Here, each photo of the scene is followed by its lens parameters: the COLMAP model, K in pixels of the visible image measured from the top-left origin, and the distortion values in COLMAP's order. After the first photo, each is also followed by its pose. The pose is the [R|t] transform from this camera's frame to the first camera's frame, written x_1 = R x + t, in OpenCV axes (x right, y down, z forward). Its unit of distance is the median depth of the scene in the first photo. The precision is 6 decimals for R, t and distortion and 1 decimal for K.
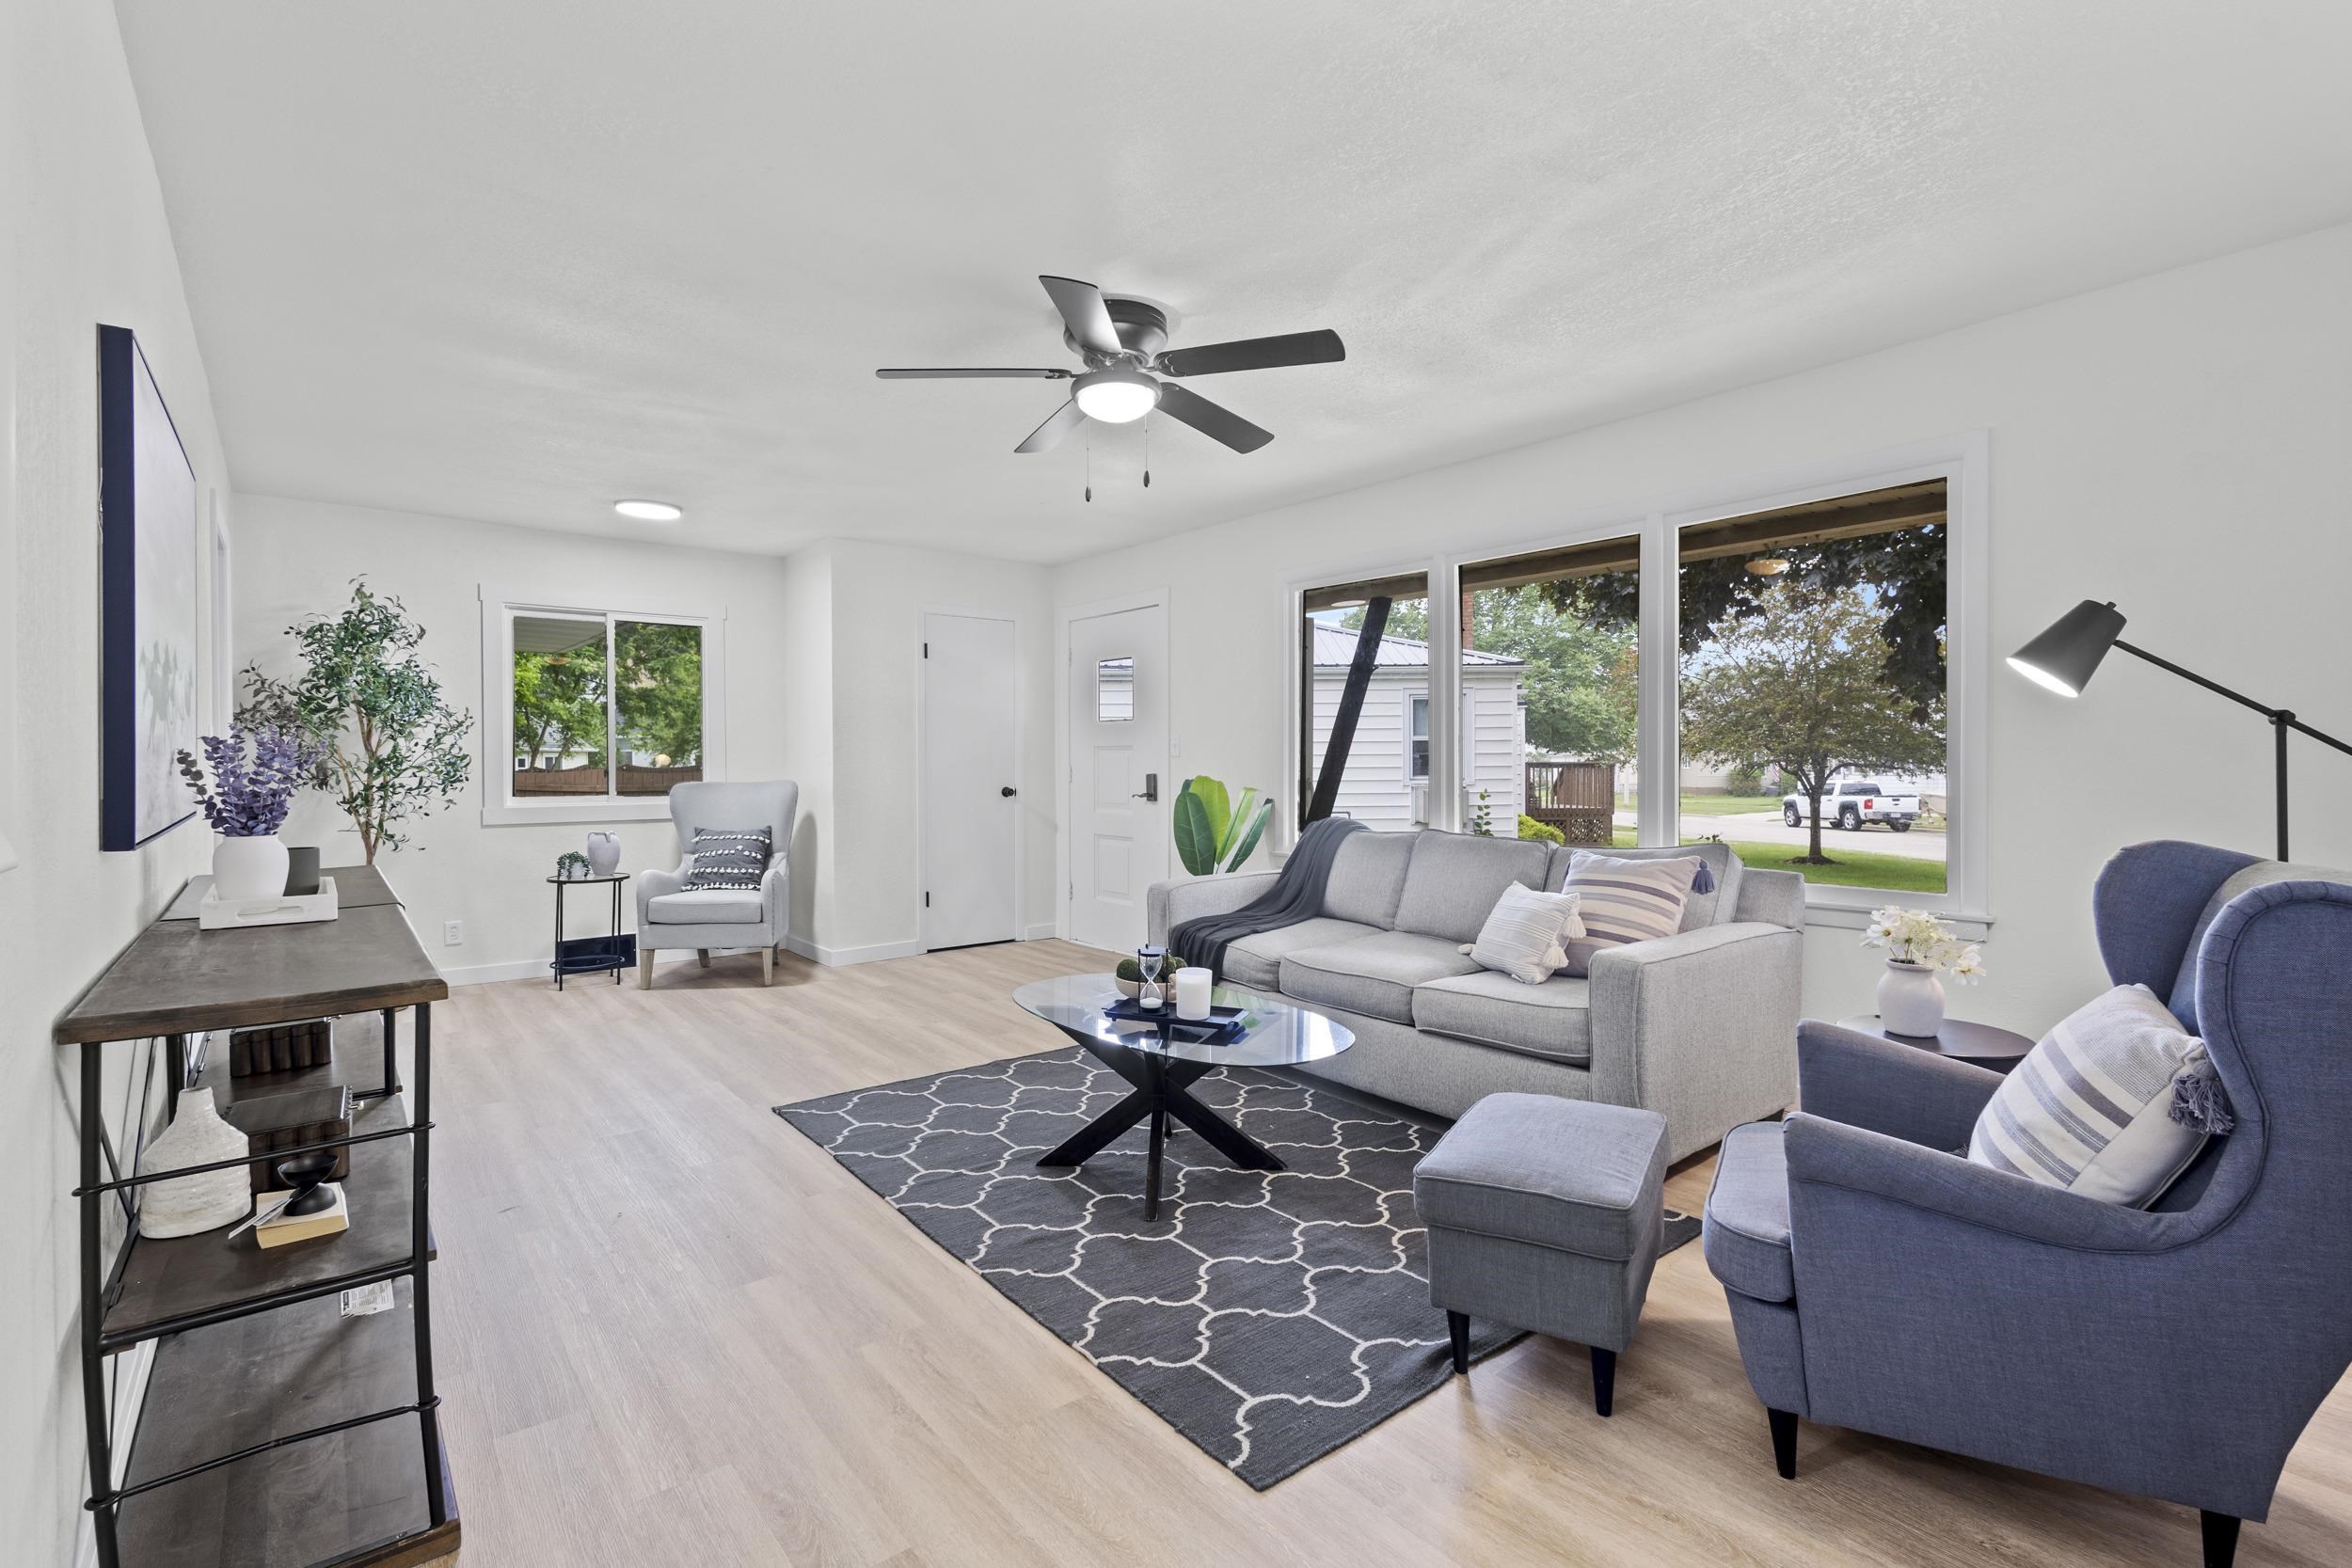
lens RADIAL K [[1079.6, 0, 1176.0], [0, 1079.6, 784.0], [0, 0, 1]] dist [0.001263, -0.000053]
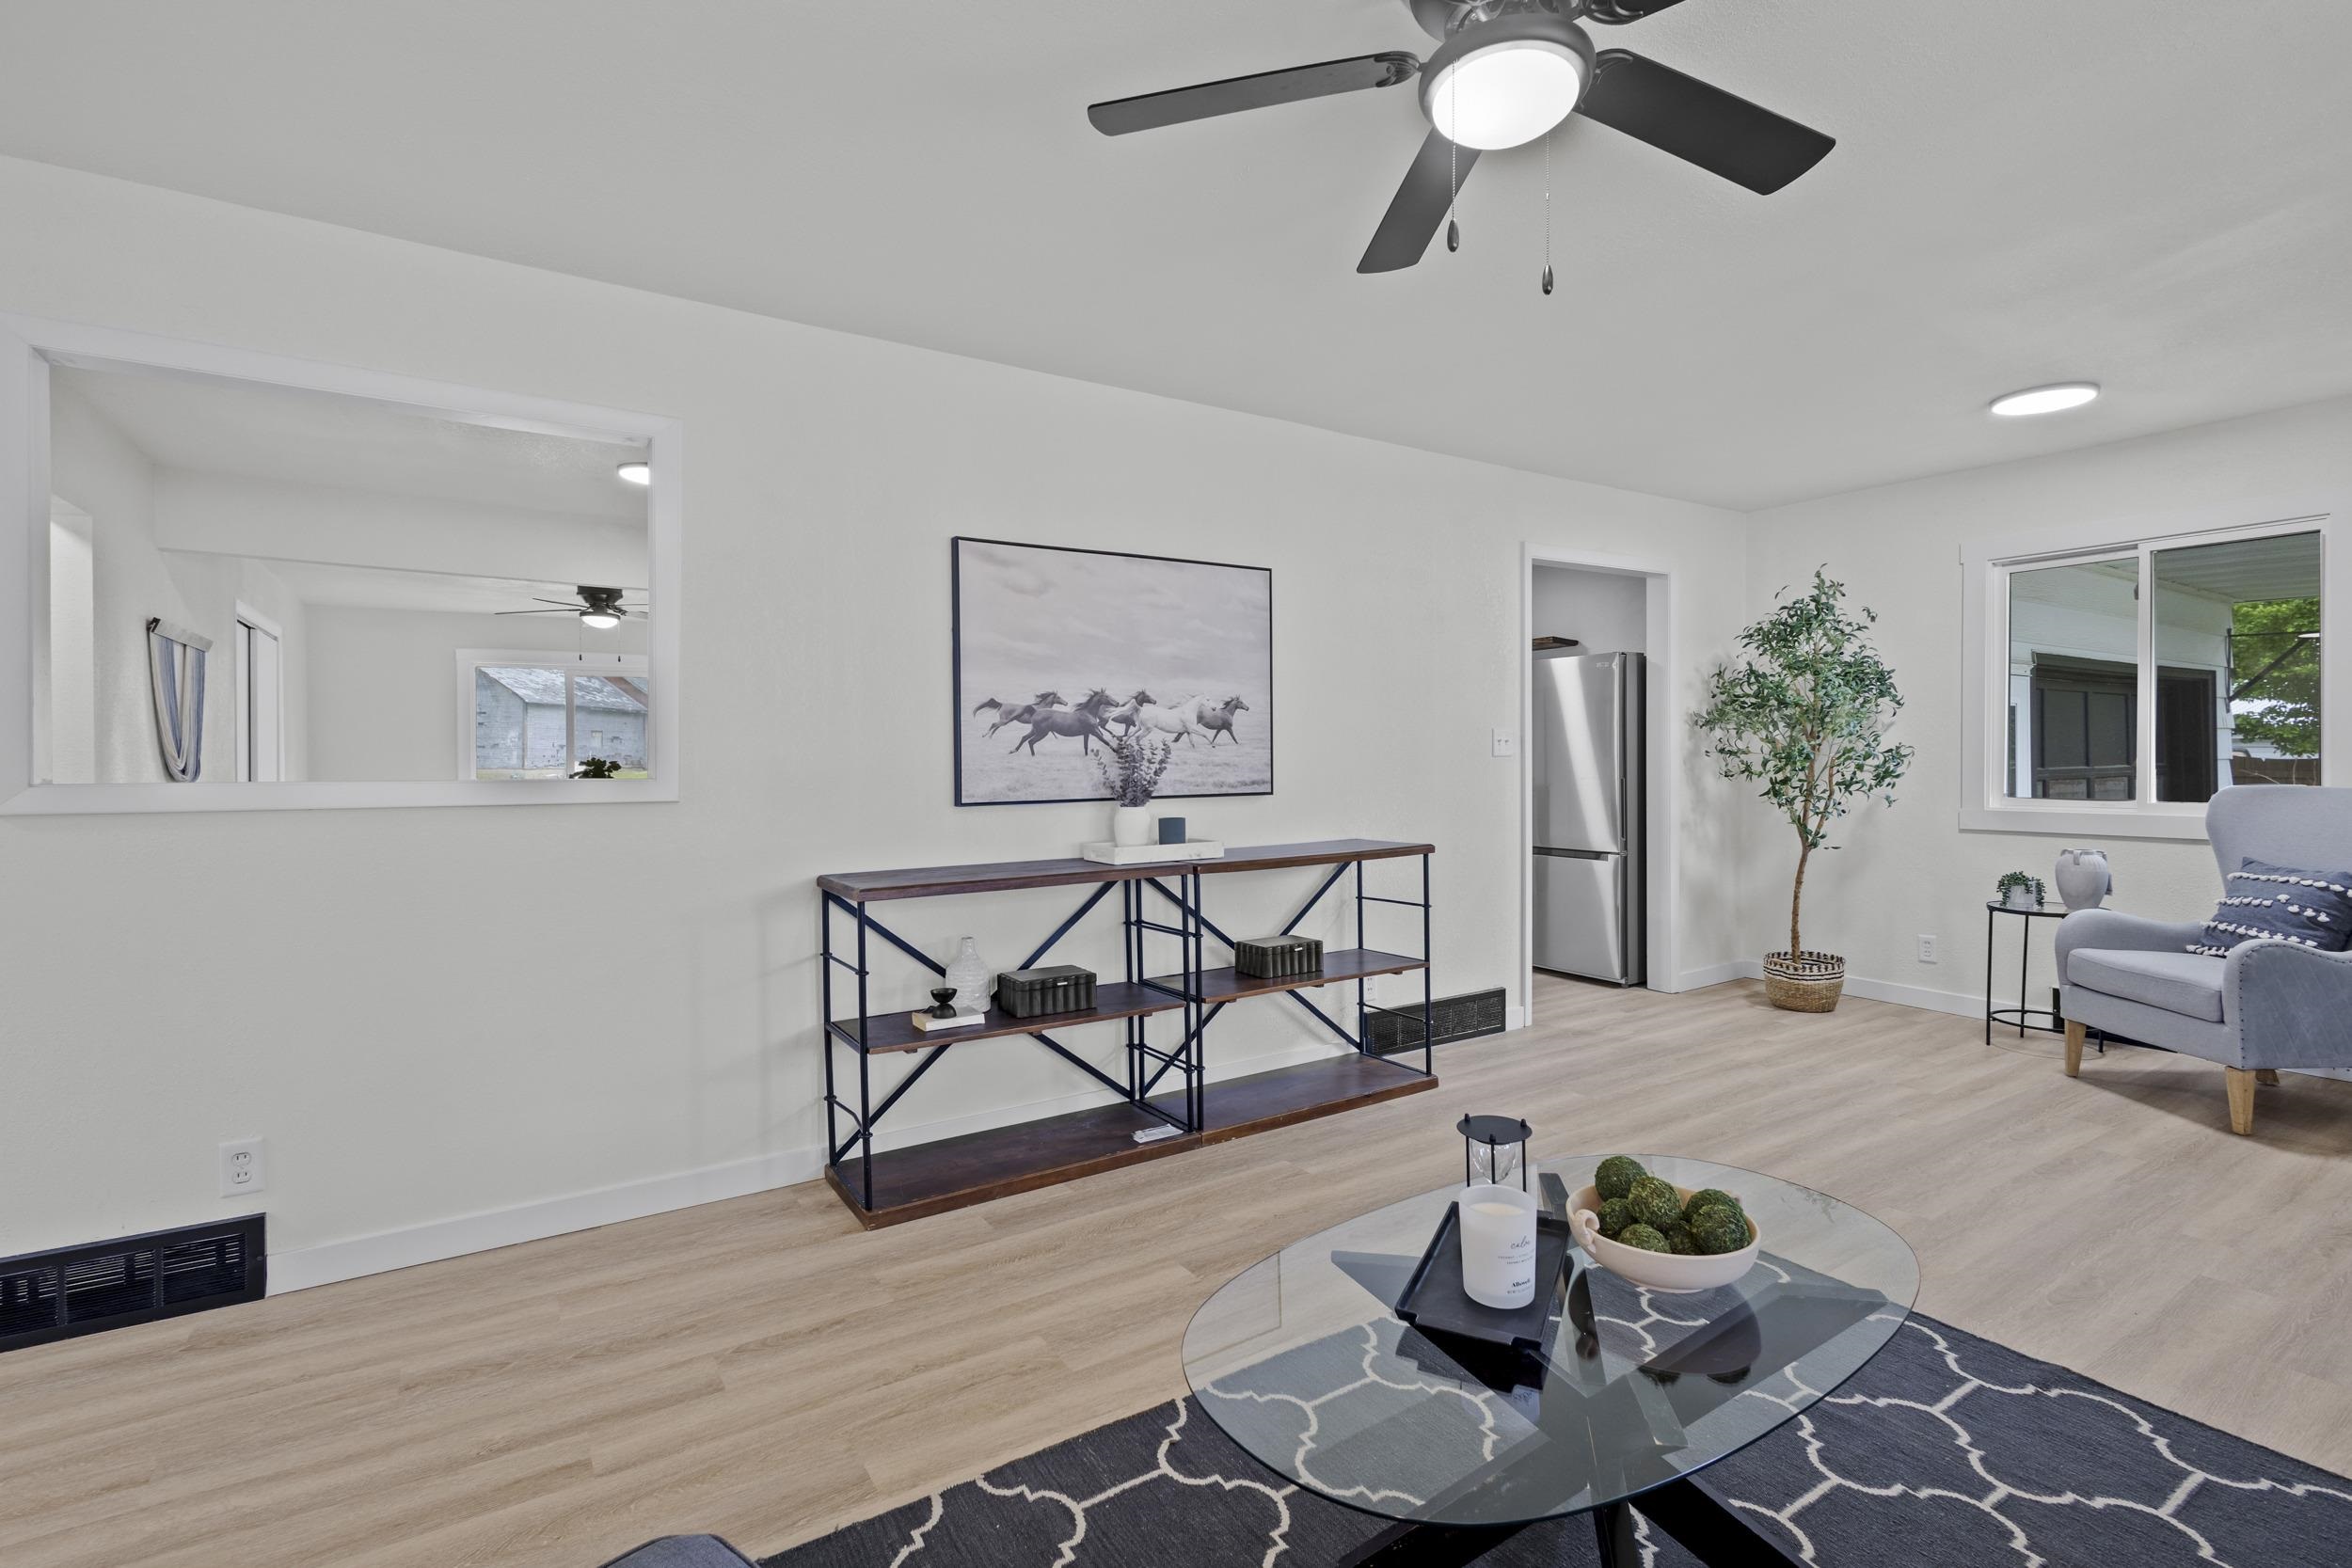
lens RADIAL K [[1075.1, 0, 1186.9], [0, 1075.1, 765.3], [0, 0, 1]] dist [0.001501, -0.000263]
pose [[-0.113760, 0.009450, -0.993463, 0.409100], [-0.016552, 0.999798, 0.011406, -0.018069], [0.993370, 0.017742, -0.113580, 0.733664]]
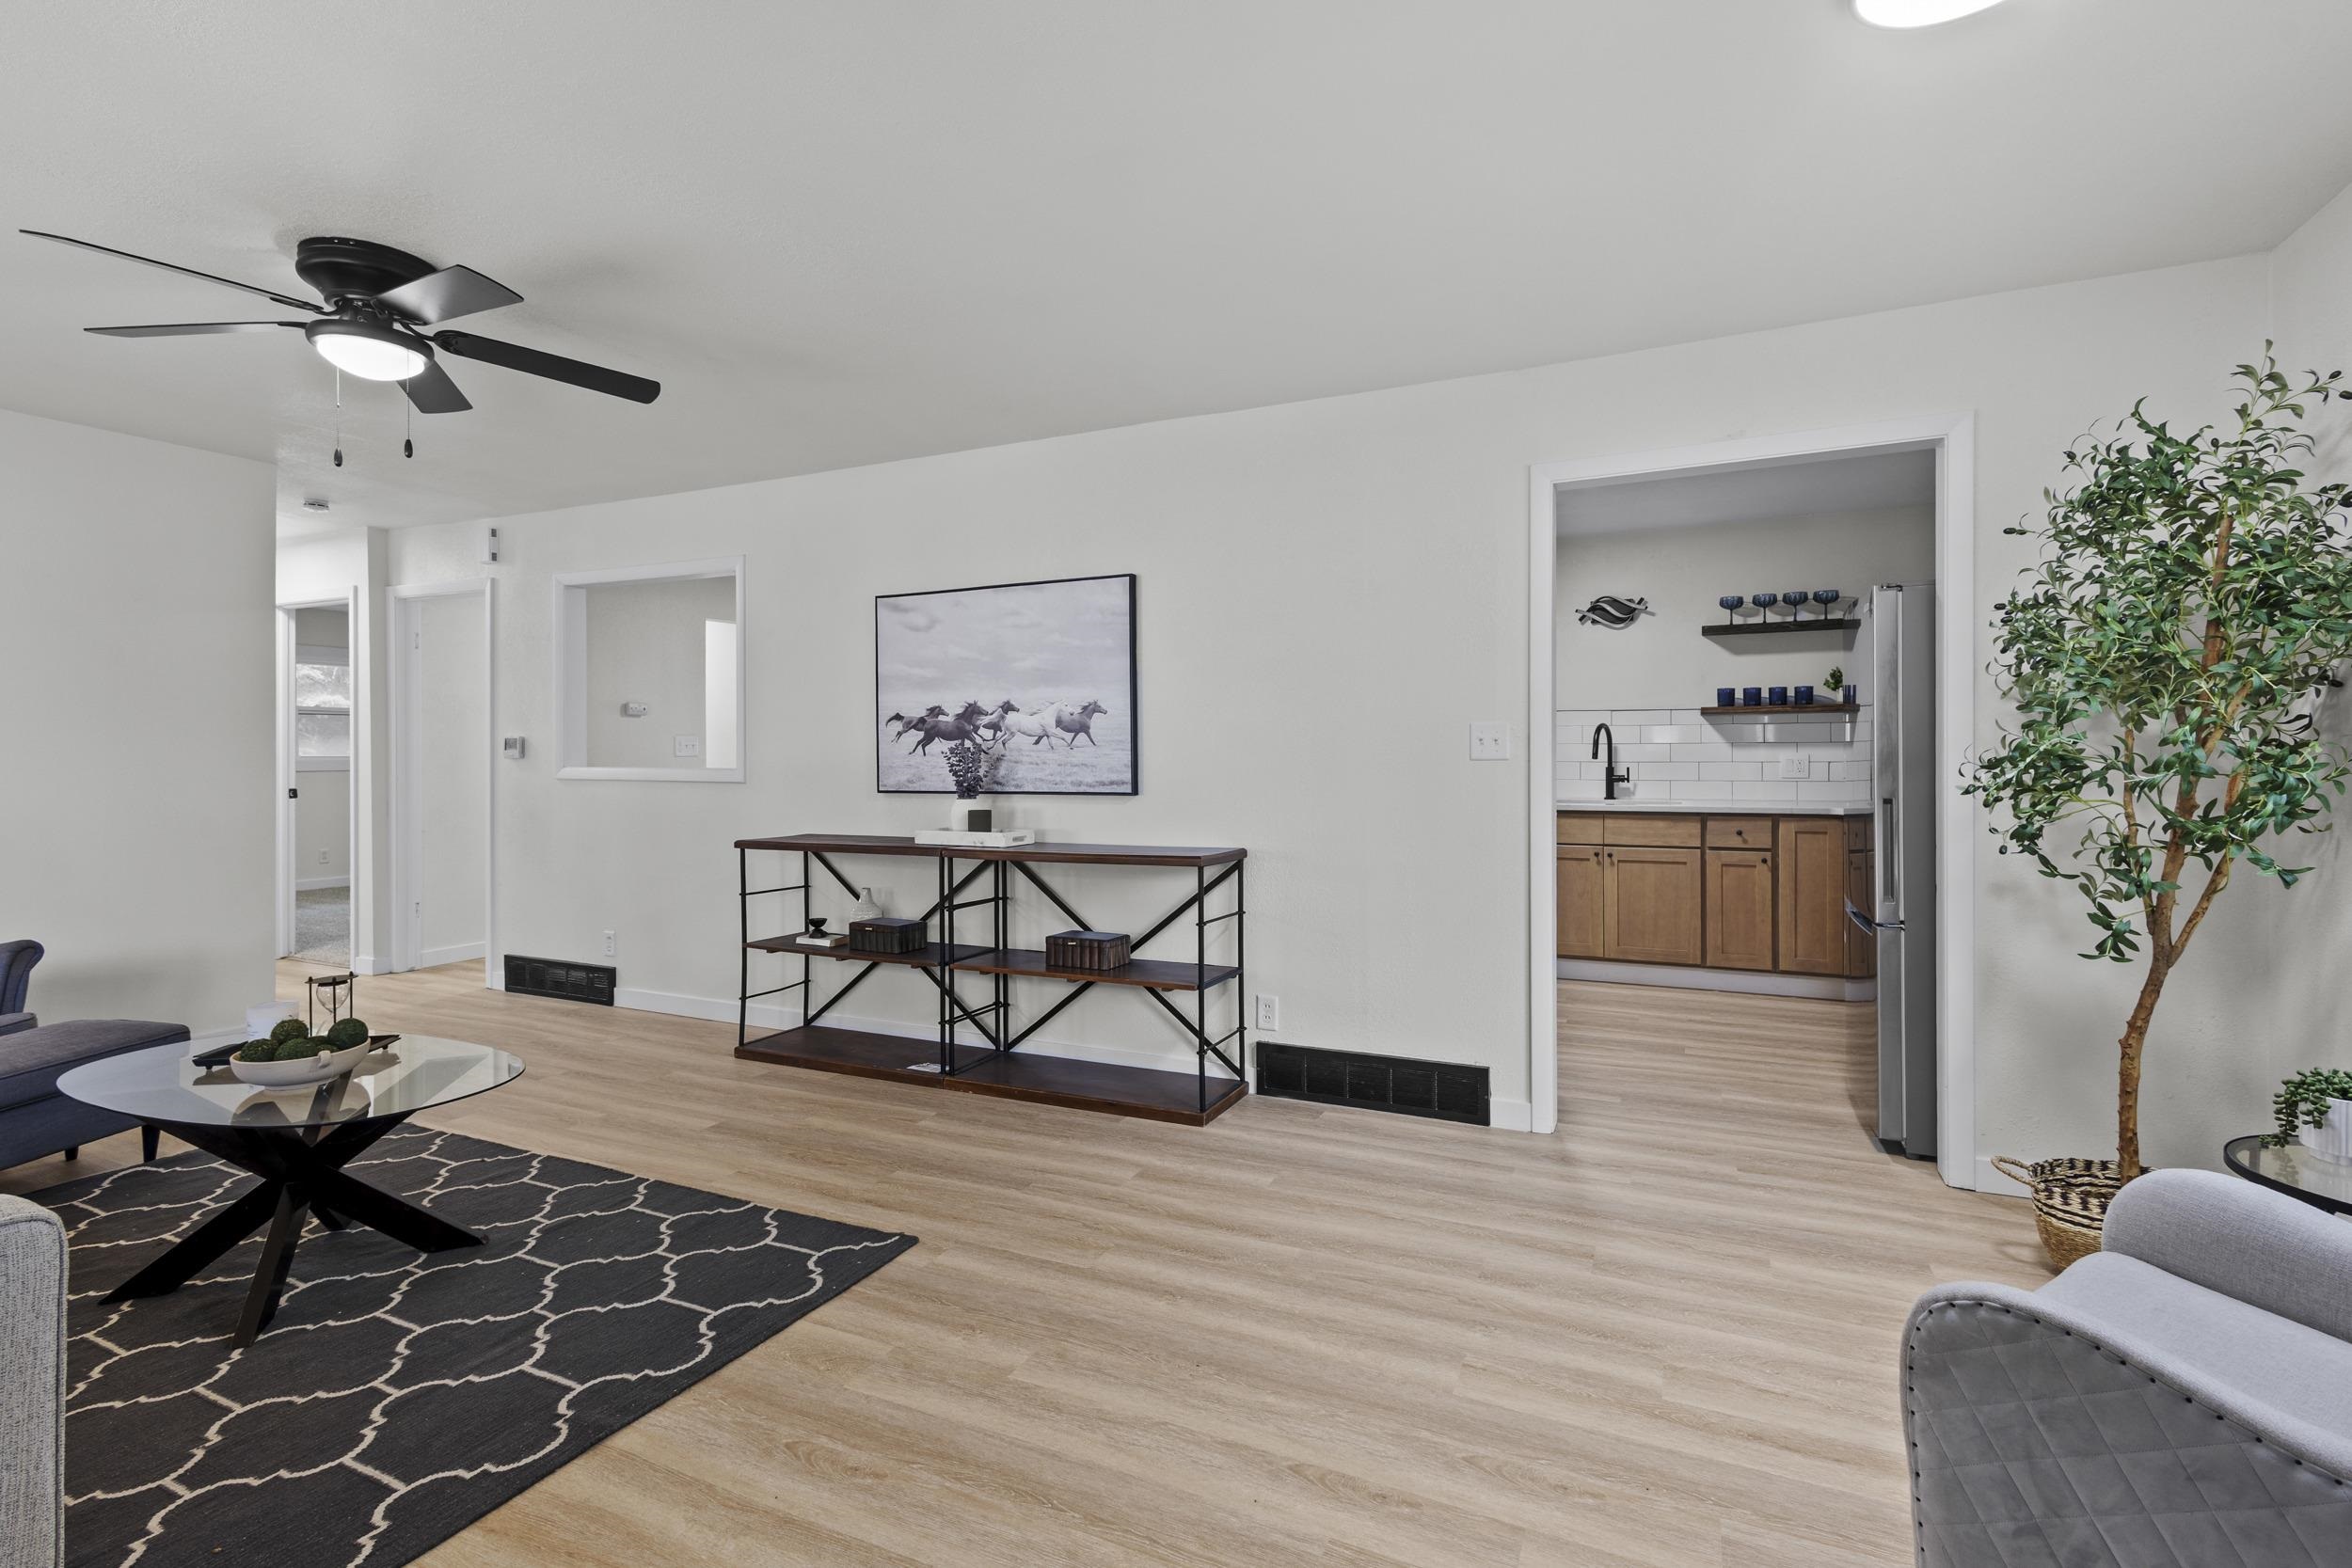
lens RADIAL K [[1098.4, 0, 1148.8], [0, 1098.4, 754.1], [0, 0, 1]] dist [0.003997, 0.000409]
pose [[-0.904731, 0.003350, -0.425971, -0.195511], [-0.006882, 0.999724, 0.022480, -0.044474], [0.425929, 0.023270, -0.904458, 1.694412]]
